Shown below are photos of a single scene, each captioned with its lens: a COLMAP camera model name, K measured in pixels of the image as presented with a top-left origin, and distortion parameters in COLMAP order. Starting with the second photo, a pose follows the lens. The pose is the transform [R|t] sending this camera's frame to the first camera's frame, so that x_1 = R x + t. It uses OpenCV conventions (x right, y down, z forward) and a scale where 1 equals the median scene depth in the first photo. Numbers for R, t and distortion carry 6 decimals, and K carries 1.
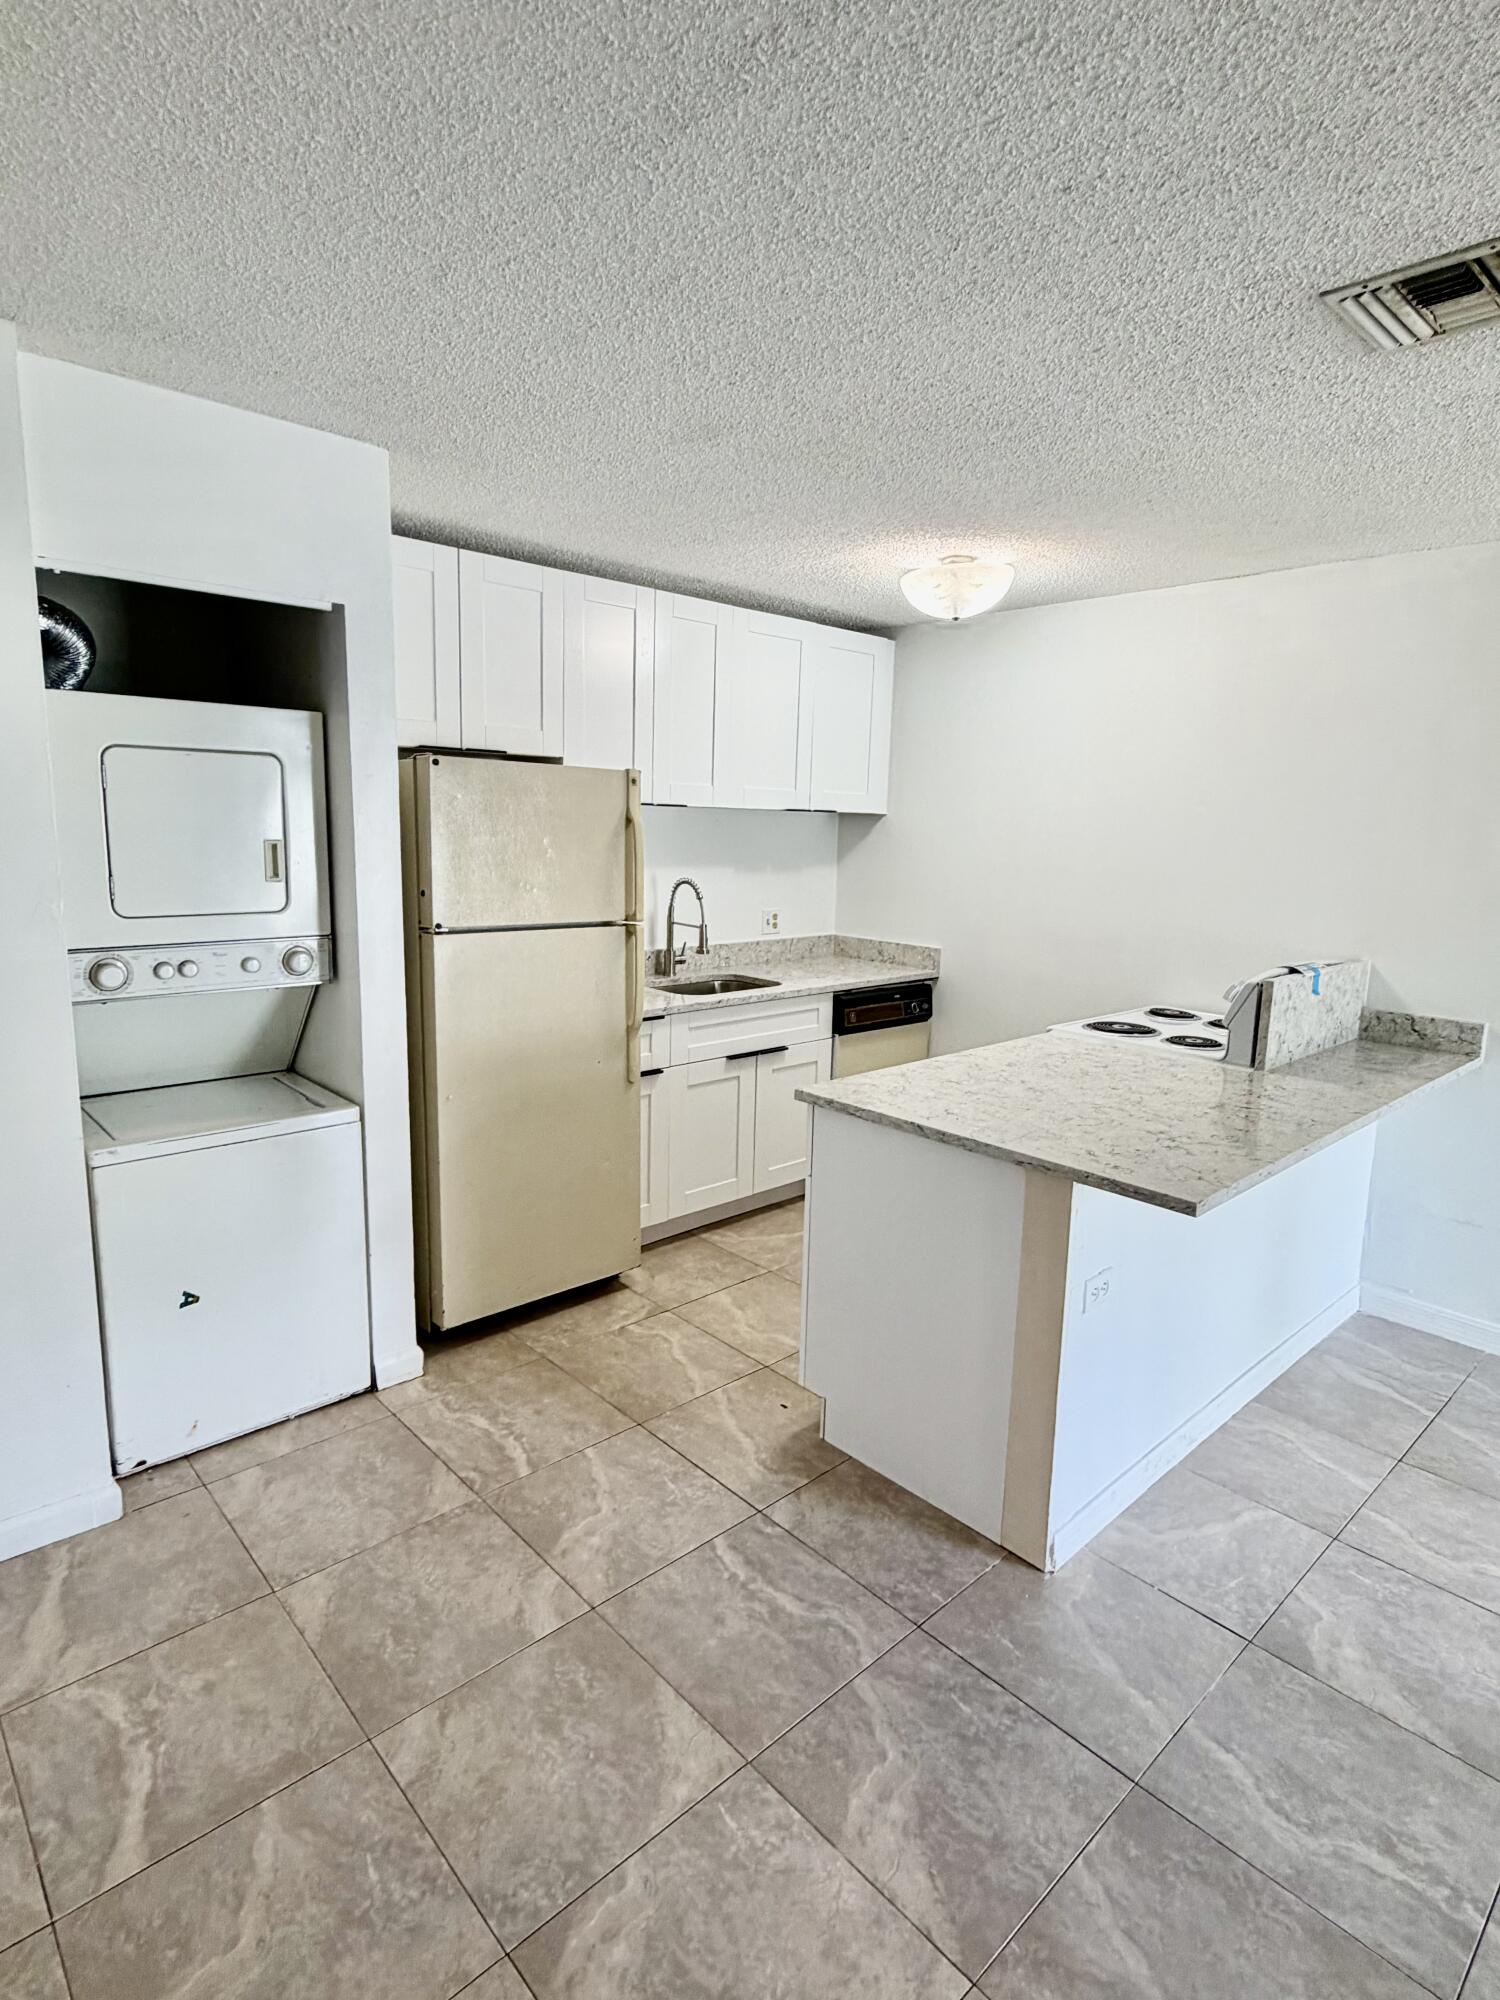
lens RADIAL K [[1059.5, 0, 763.1], [0, 1059.5, 996.0], [0, 0, 1]] dist [-0.003425, 0.001857]
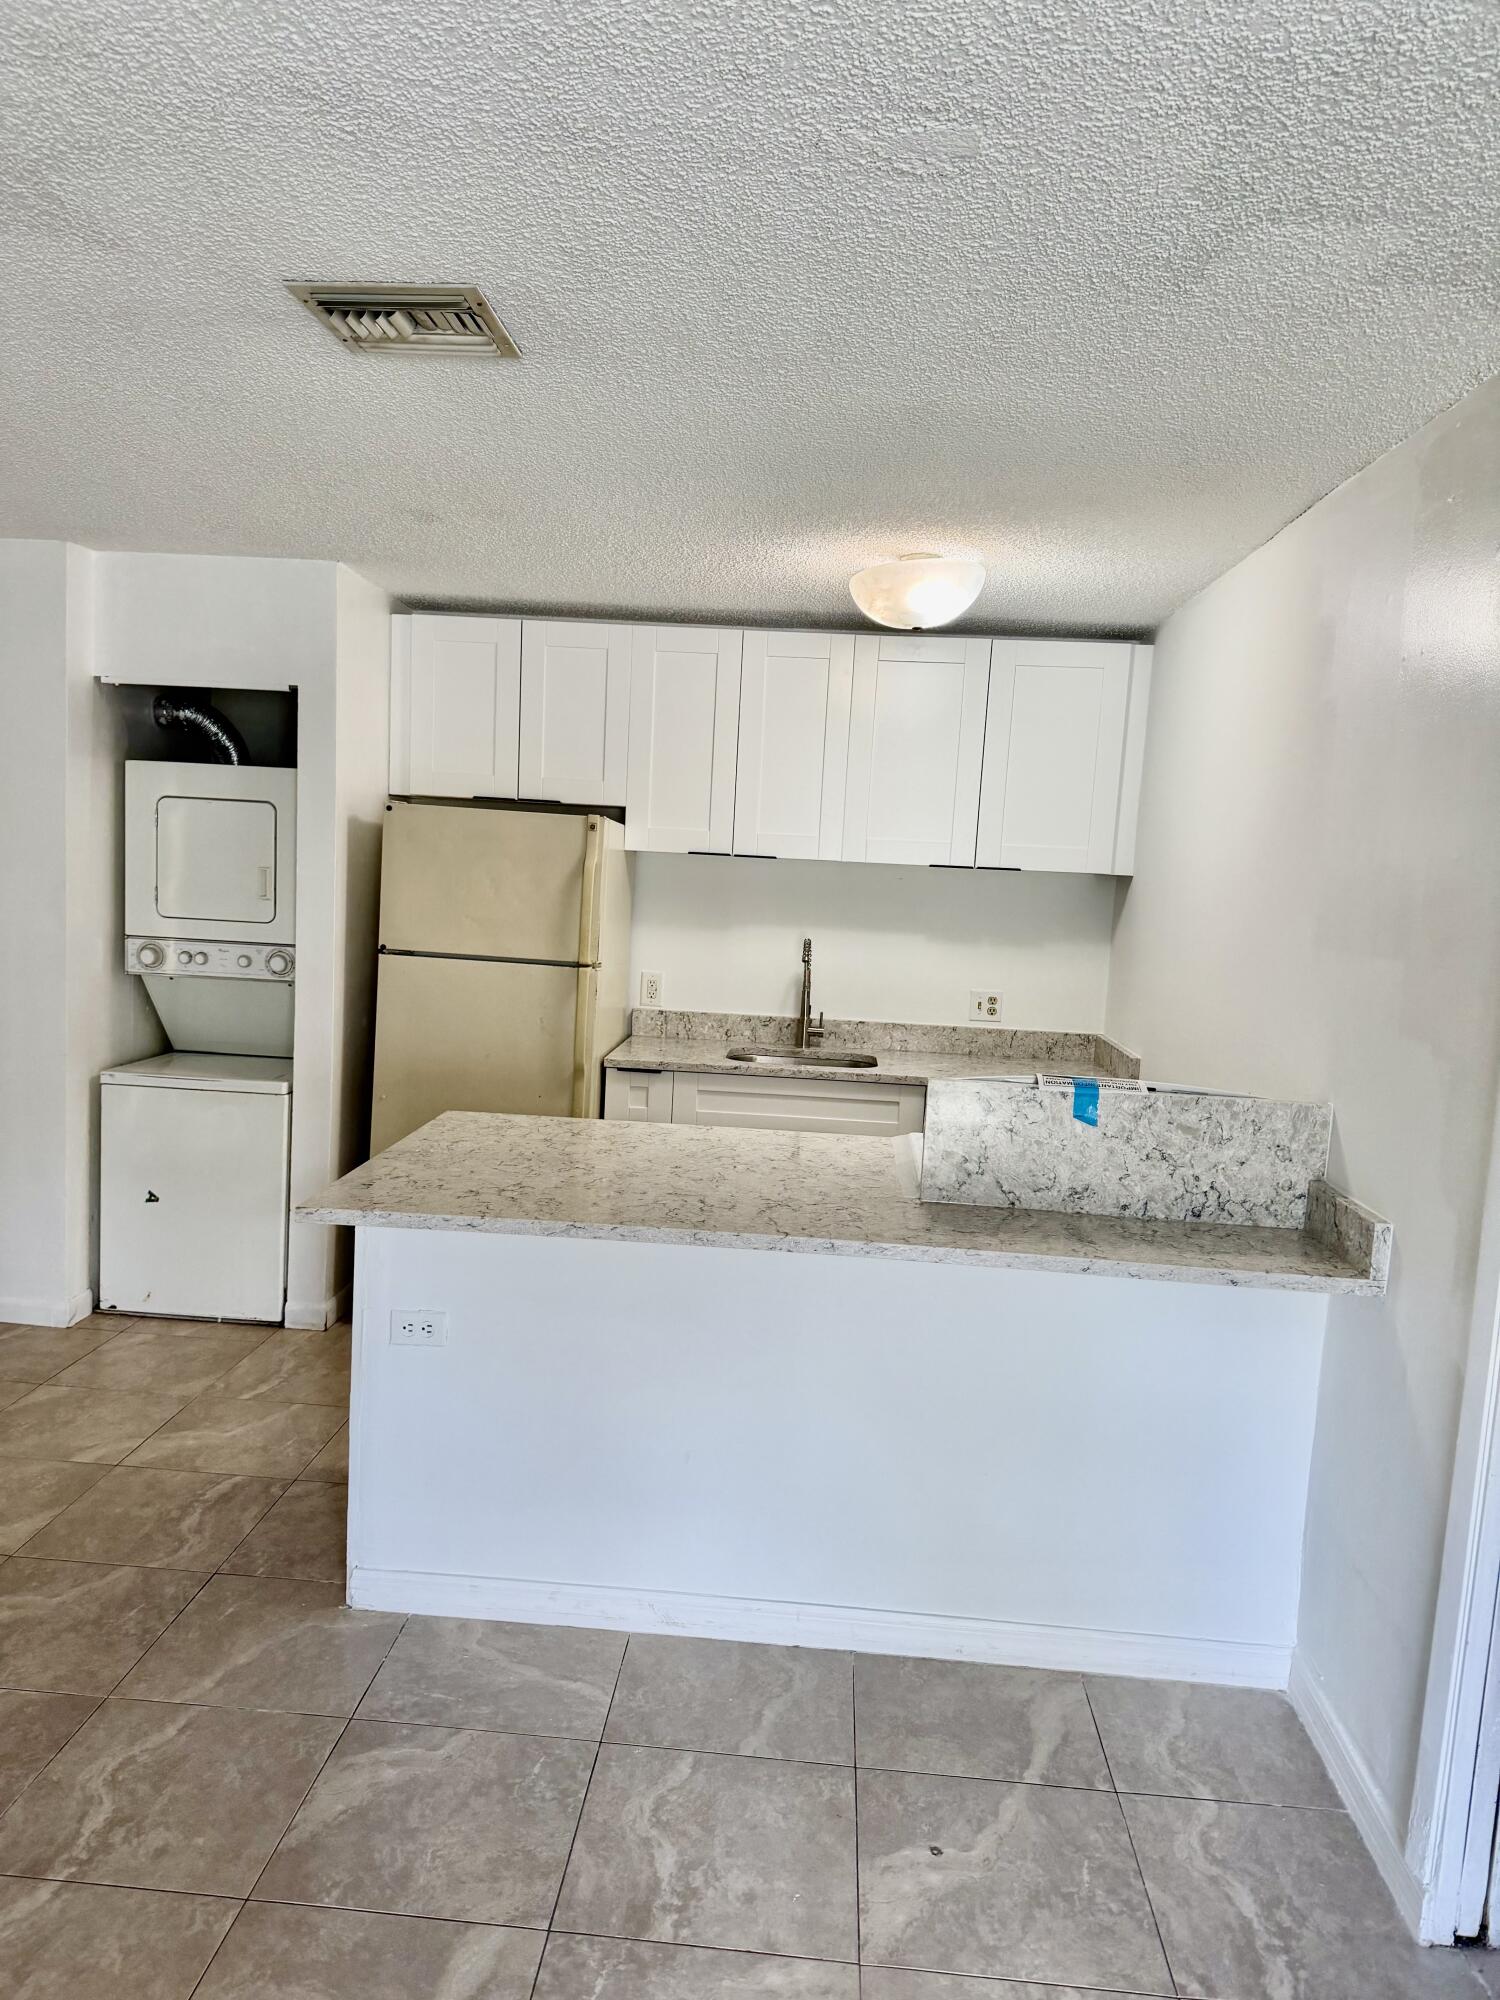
lens RADIAL K [[1429.8, 0, 741.4], [0, 1429.8, 1011.1], [0, 0, 1]] dist [0.019684, -0.025316]
pose [[0.677841, 0.084797, -0.730302, 1.320231], [-0.155092, 0.987466, -0.029295, -0.013047], [0.718664, 0.133122, 0.682496, 0.261591]]
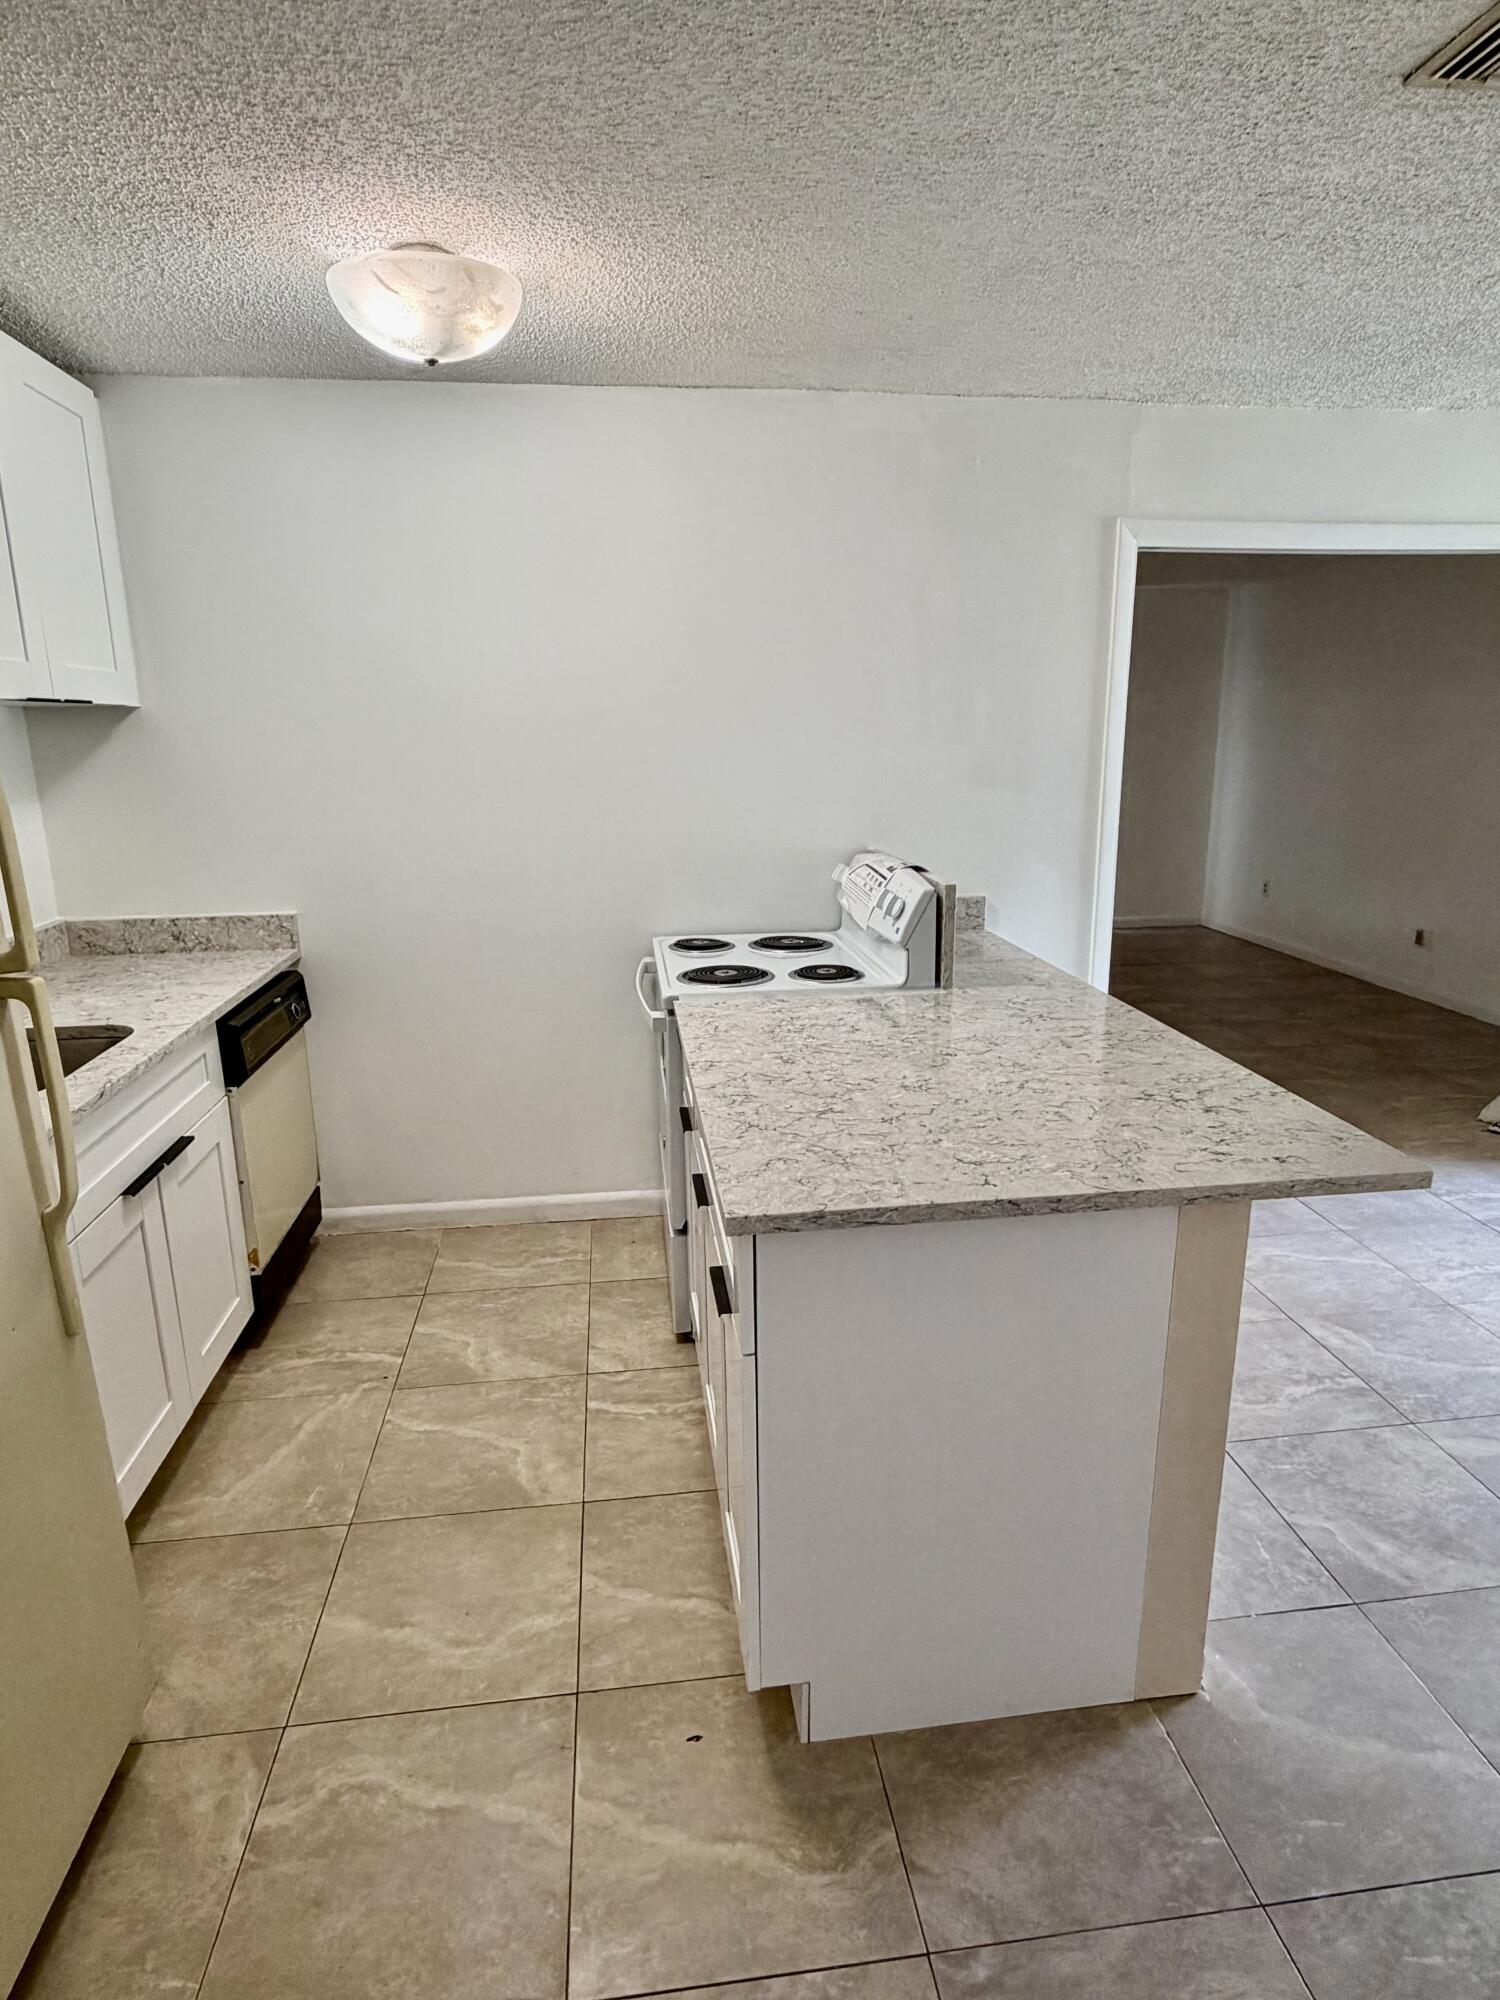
lens RADIAL K [[1092.1, 0, 758.5], [0, 1092.1, 1005.0], [0, 0, 1]] dist [0.000515, -0.001298]
pose [[0.586329, -0.231363, 0.776331, -0.383691], [0.158892, 0.972577, 0.169845, -0.112707], [-0.794337, 0.023768, 0.607012, 0.701252]]
